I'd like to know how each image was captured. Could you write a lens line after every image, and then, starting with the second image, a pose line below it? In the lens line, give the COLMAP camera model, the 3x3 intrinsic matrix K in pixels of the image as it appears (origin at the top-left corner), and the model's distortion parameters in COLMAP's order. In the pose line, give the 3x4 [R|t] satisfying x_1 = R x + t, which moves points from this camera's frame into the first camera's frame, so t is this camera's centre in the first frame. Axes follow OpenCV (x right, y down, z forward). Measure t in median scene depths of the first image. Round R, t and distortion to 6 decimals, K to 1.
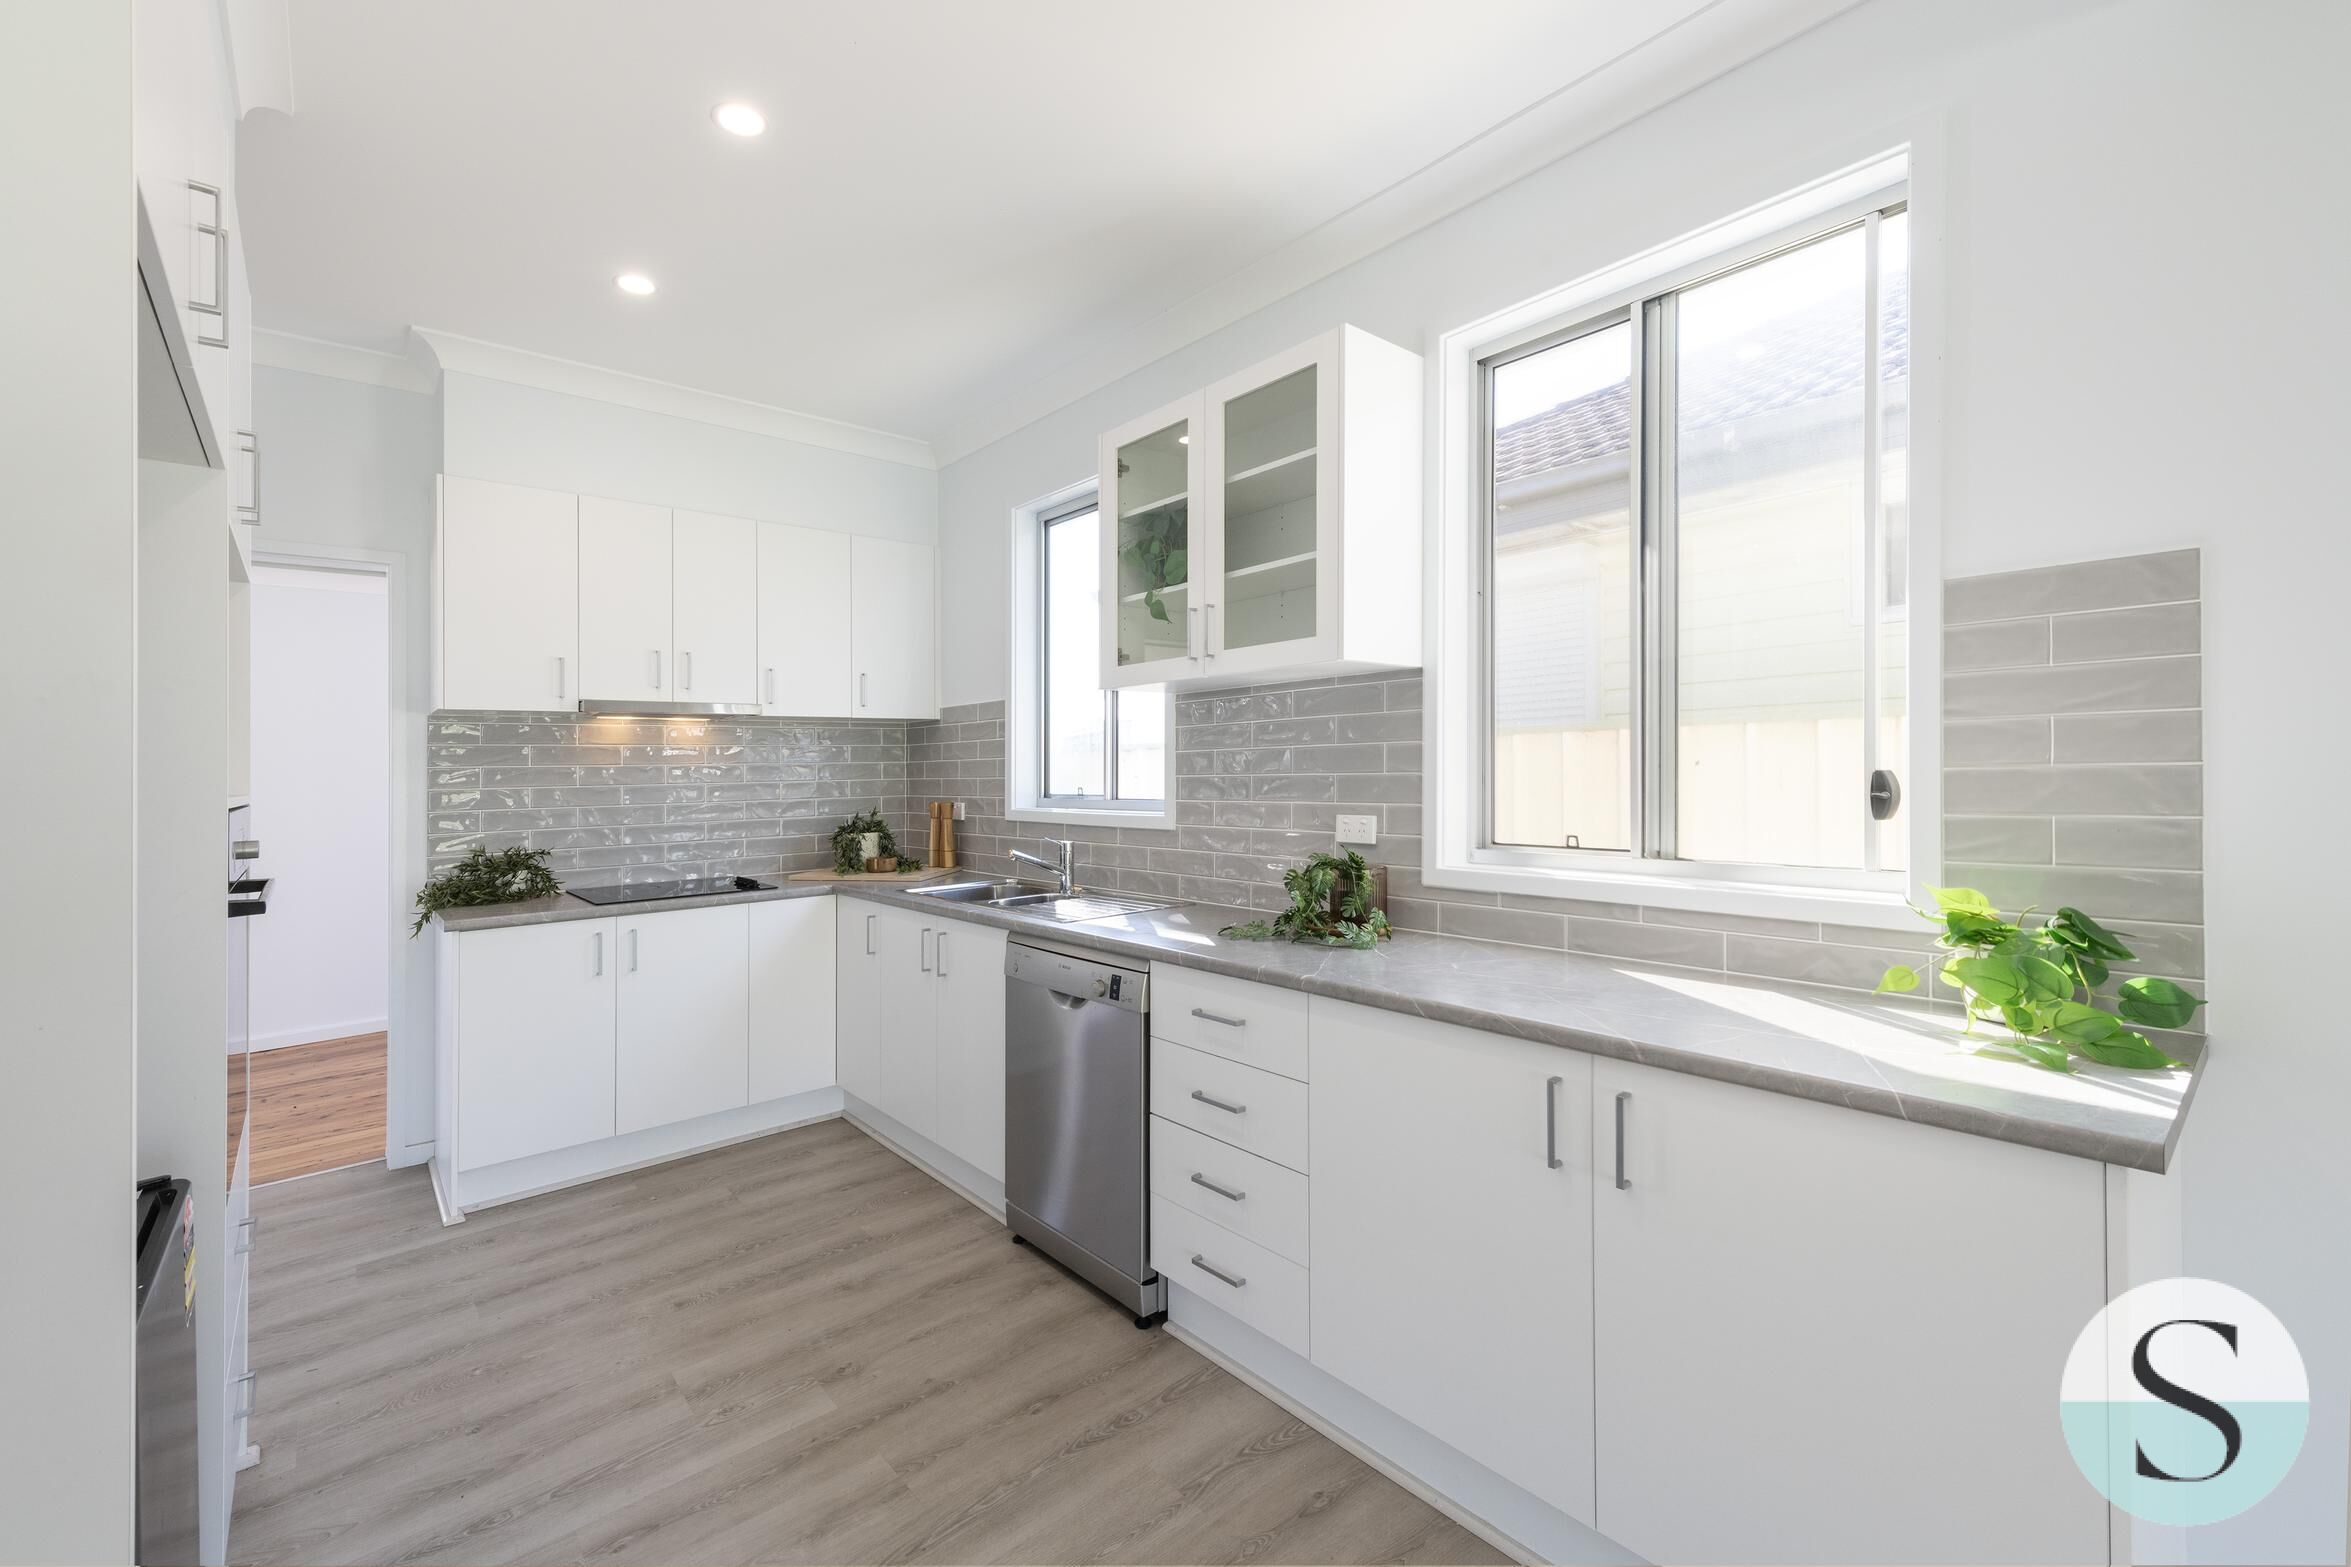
lens RADIAL K [[949.4, 0, 1172.0], [0, 949.4, 774.9], [0, 0, 1]] dist [-0.001953, -0.000614]
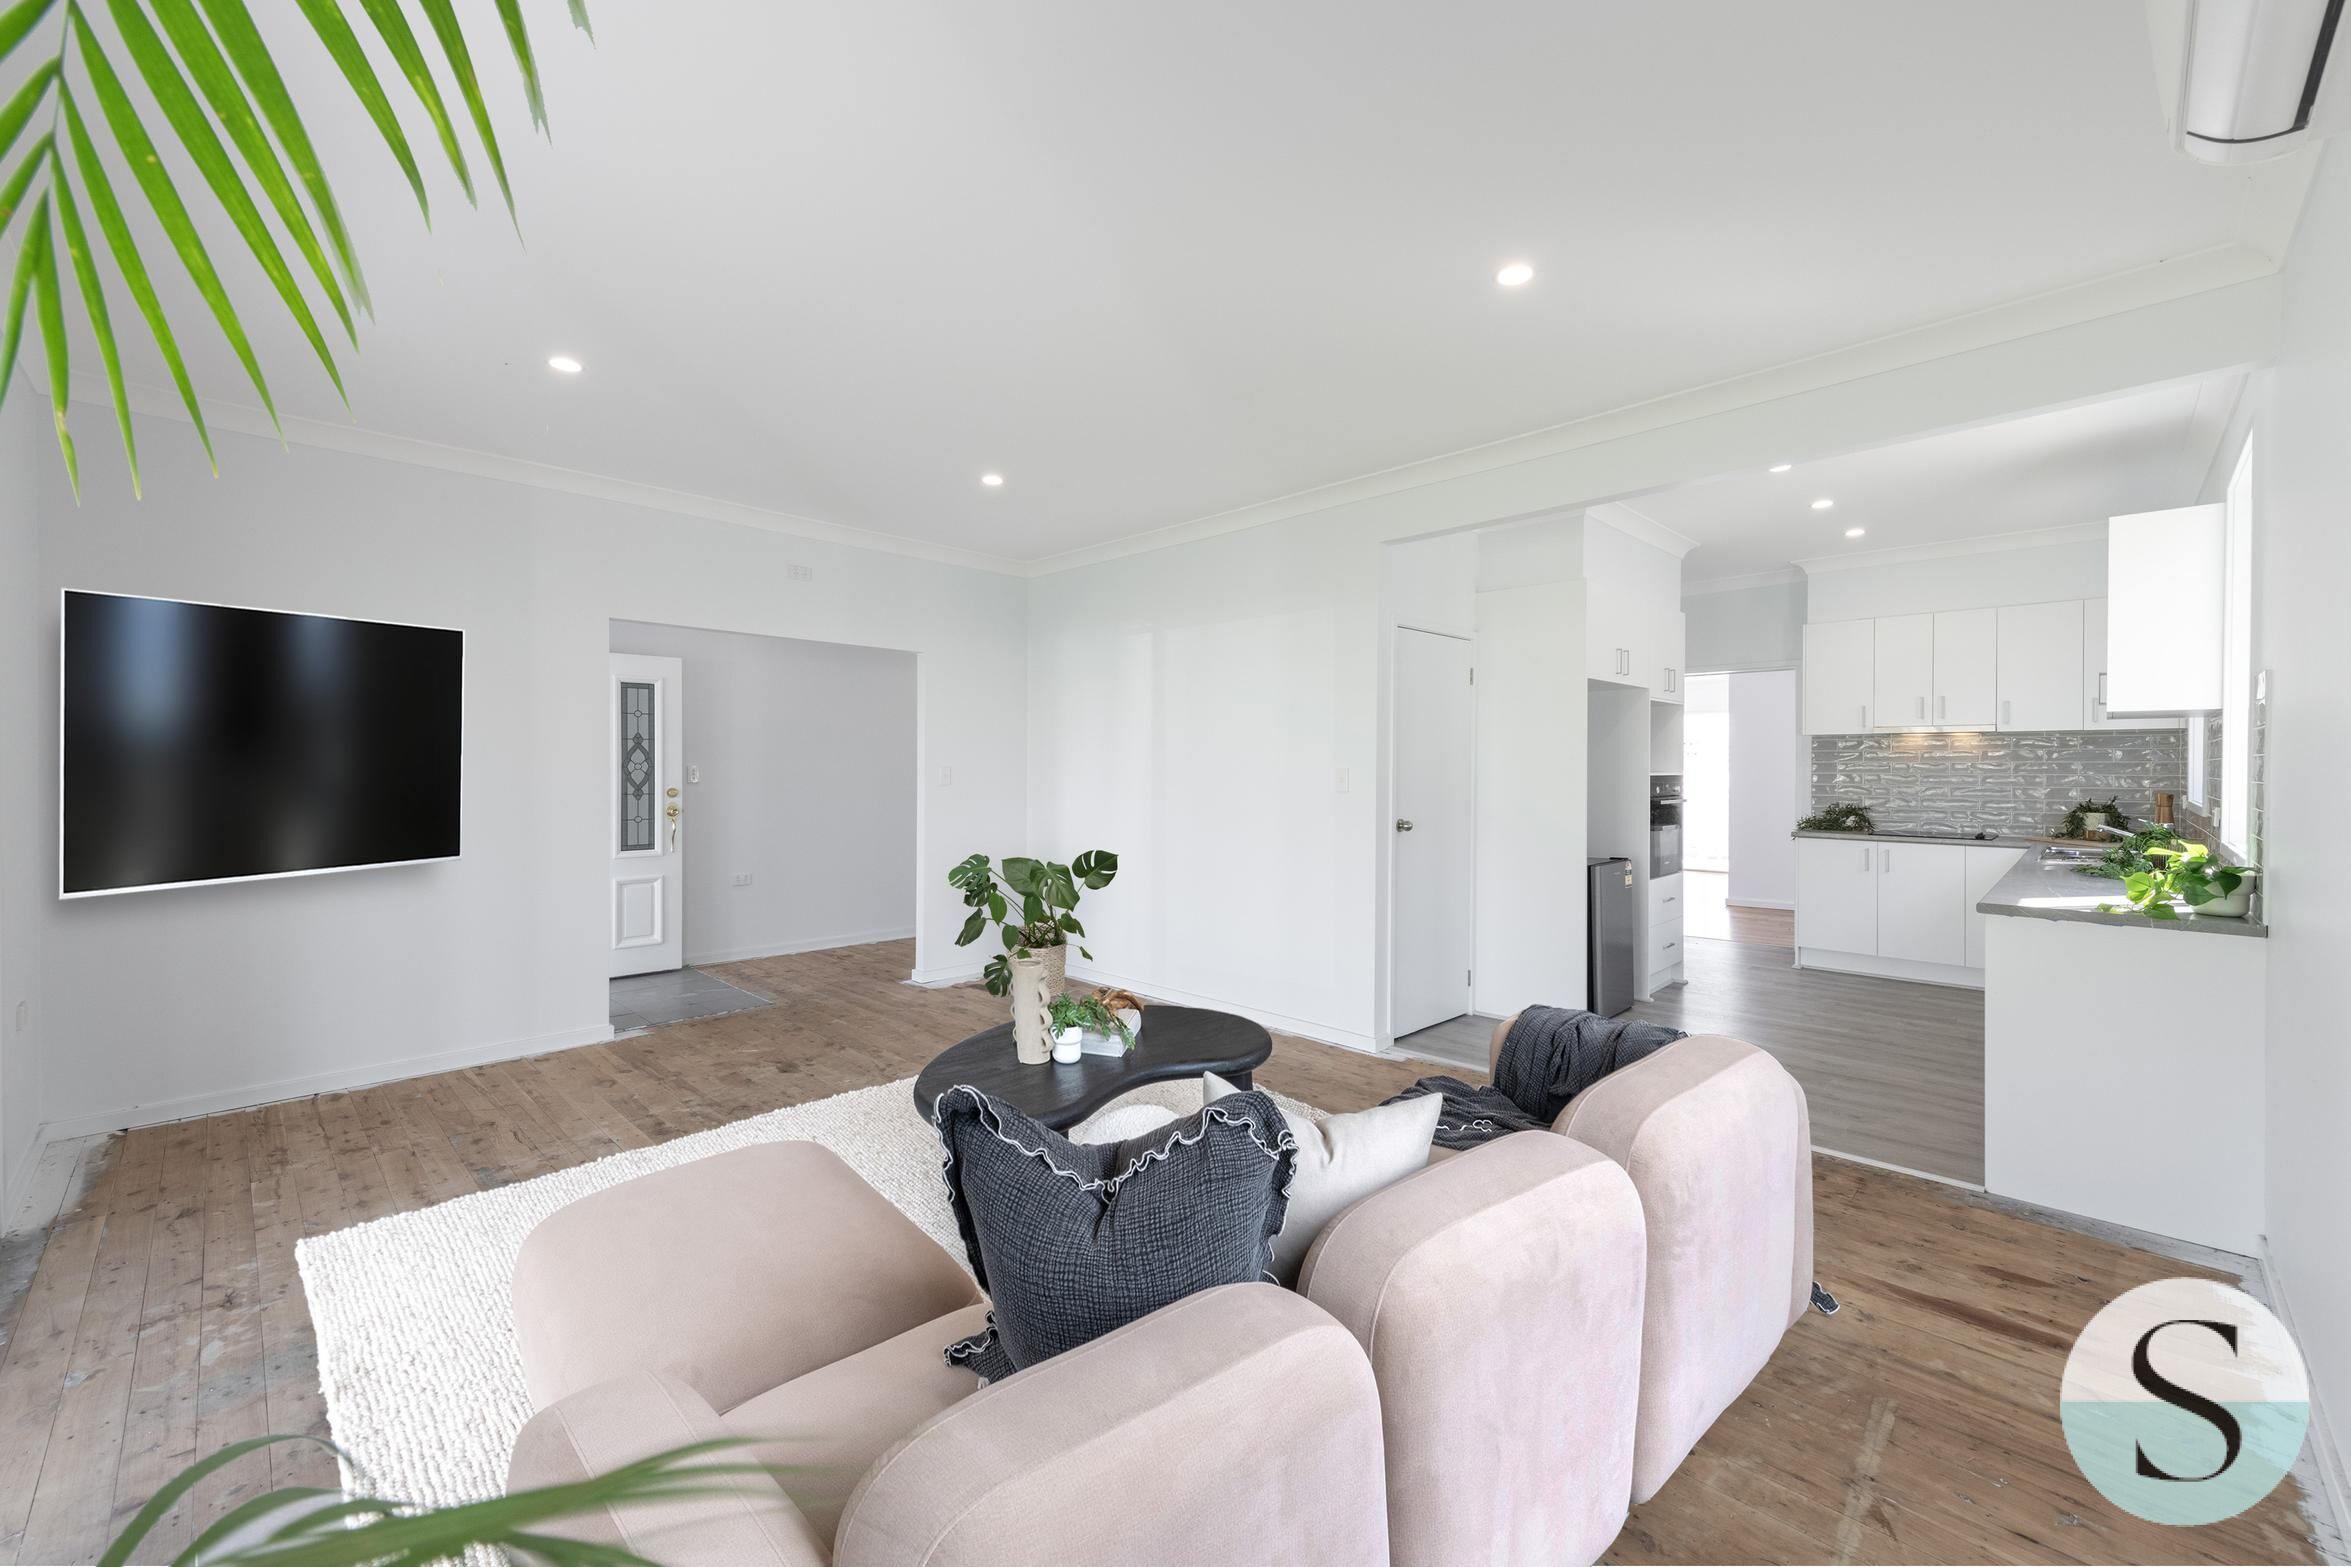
lens RADIAL K [[949.4, 0, 1187.6], [0, 949.4, 764.5], [0, 0, 1]] dist [-0.001953, -0.000614]
pose [[0.070872, 0.016616, -0.997347, 1.235175], [-0.009958, 0.999823, 0.015950, -0.023053], [0.997436, 0.008801, 0.071024, -0.534028]]
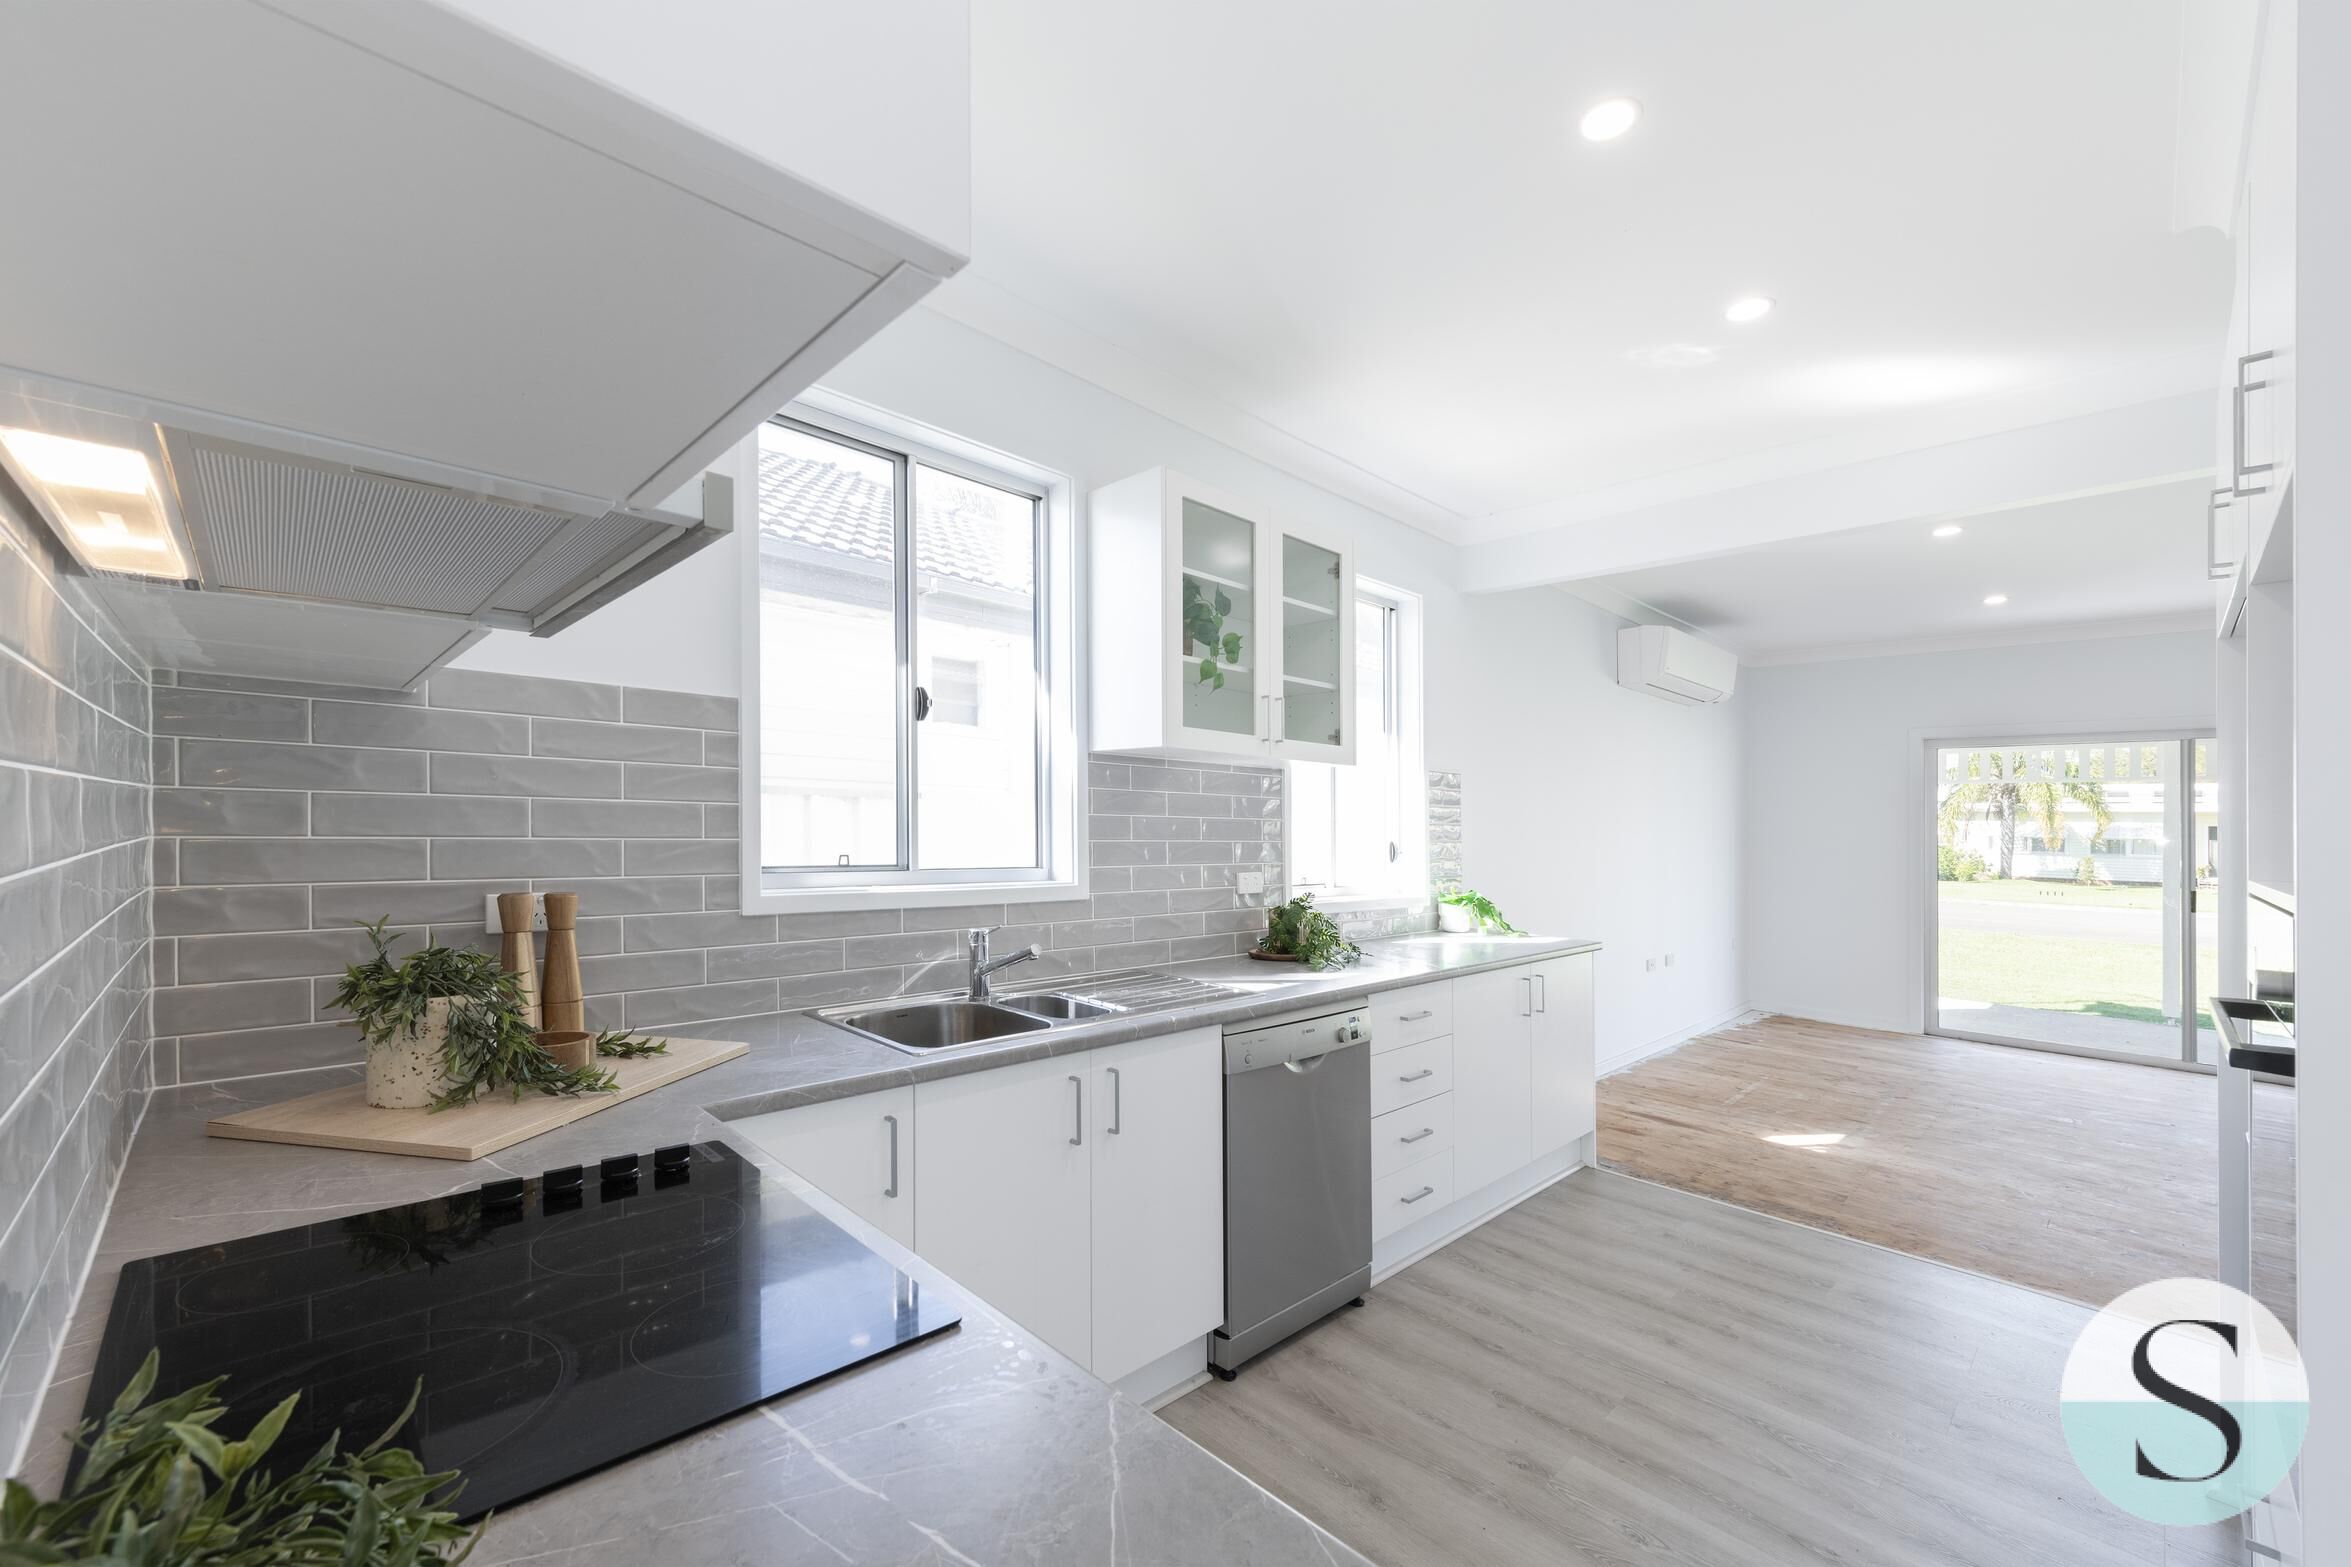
lens RADIAL K [[949.4, 0, 1051.4], [0, 949.4, 832.0], [0, 0, 1]] dist [-0.001953, -0.000614]
pose [[0.009594, 0.008616, 0.999917, -0.916374], [-0.011895, 0.999893, -0.008501, 0.001187], [-0.999883, -0.011813, 0.009695, 1.027065]]
